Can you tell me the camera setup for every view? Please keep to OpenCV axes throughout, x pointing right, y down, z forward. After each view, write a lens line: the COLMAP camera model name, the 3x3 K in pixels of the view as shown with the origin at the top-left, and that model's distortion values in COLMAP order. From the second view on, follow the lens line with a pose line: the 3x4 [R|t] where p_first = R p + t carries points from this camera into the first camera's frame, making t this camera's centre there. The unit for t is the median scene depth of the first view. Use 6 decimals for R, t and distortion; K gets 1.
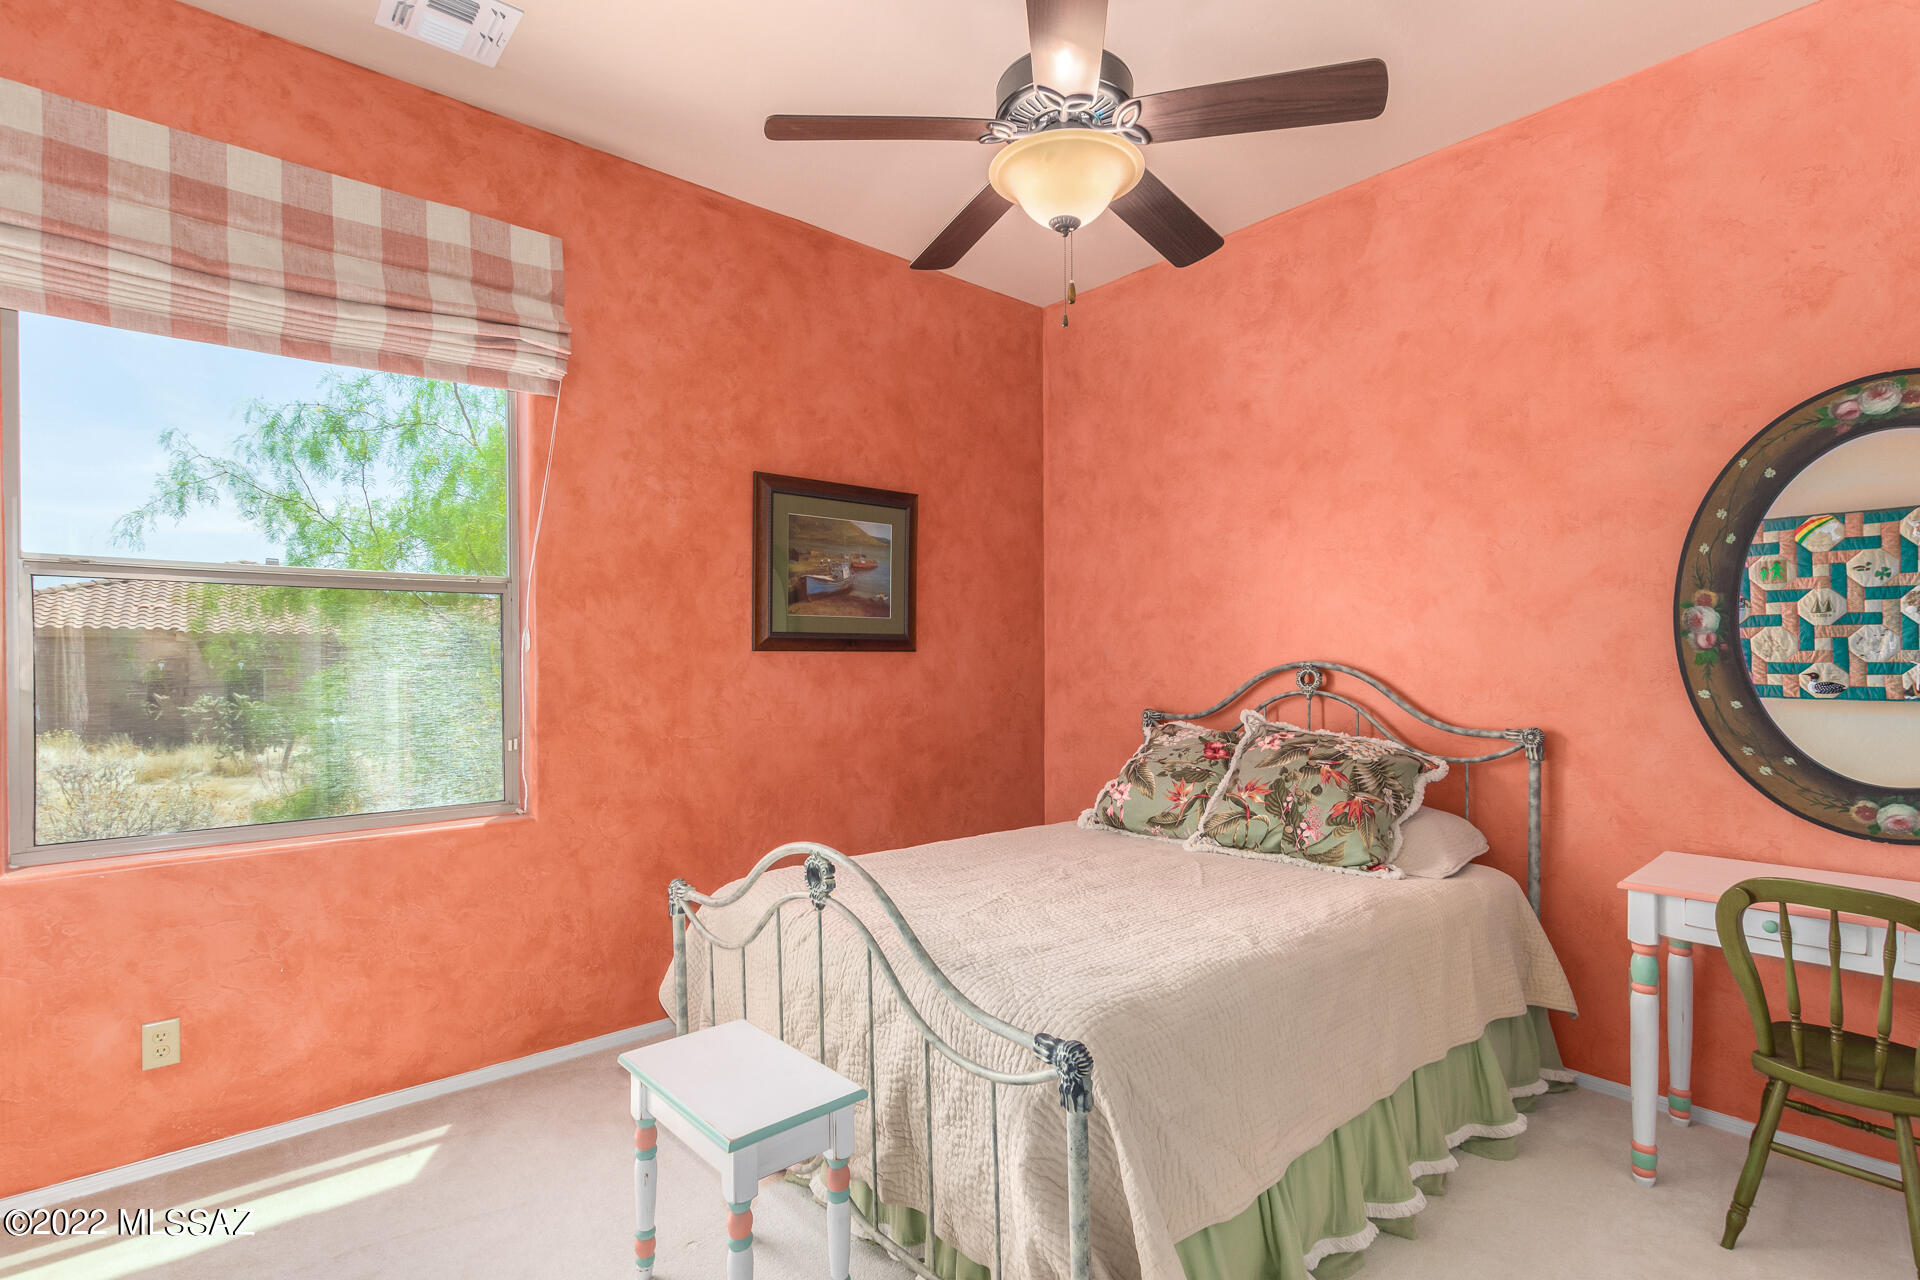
lens RADIAL K [[907.7, 0, 954.8], [0, 907.7, 653.4], [0, 0, 1]] dist [0.002633, -0.000095]
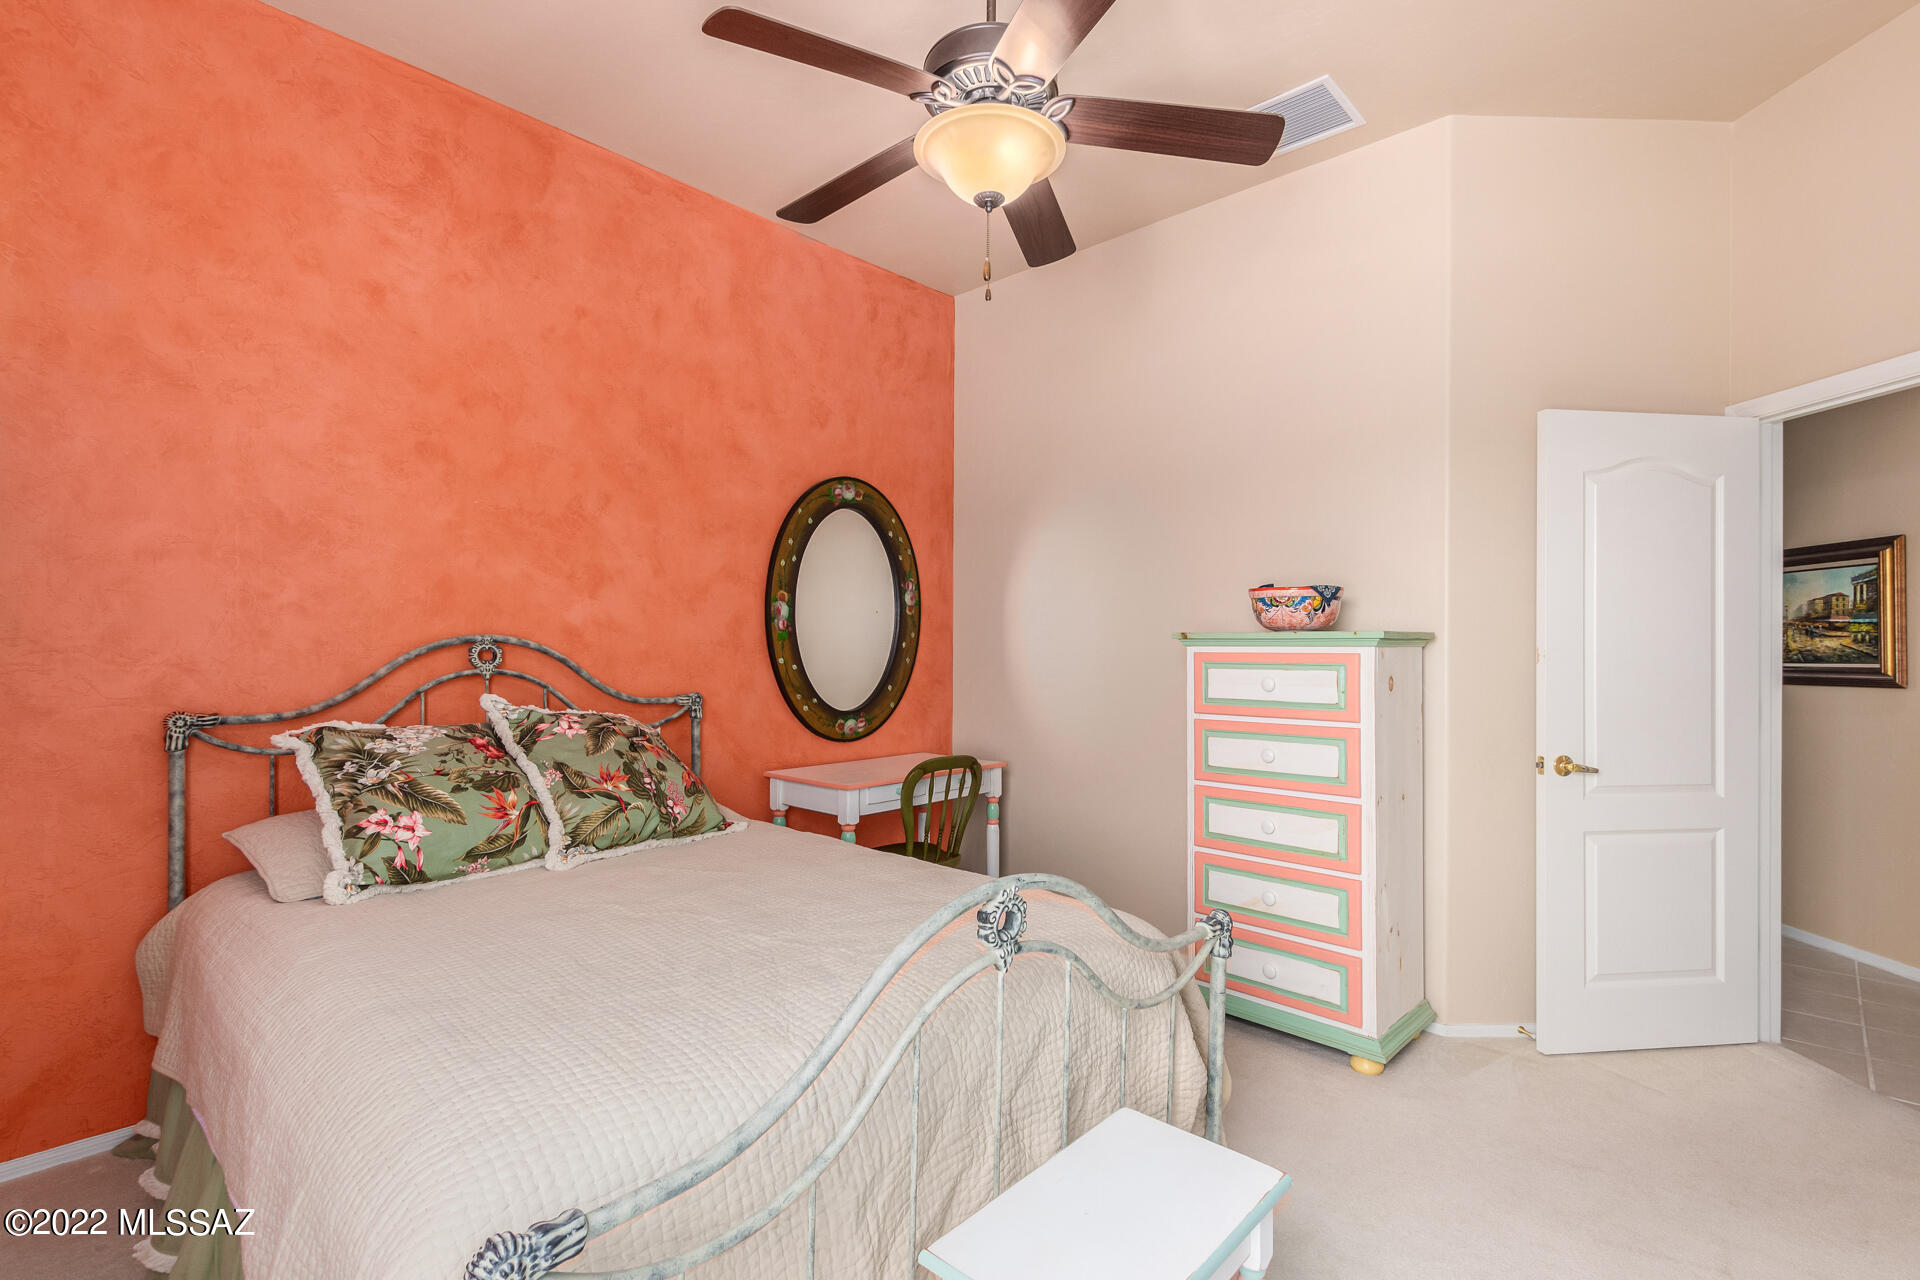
lens RADIAL K [[907.7, 0, 953.5], [0, 907.7, 636.4], [0, 0, 1]] dist [0.002633, -0.000095]
pose [[-0.110231, 0.014134, 0.993805, -0.613257], [-0.010692, 0.999824, -0.015405, 0.022334], [-0.993848, -0.012324, -0.110061, 0.798620]]
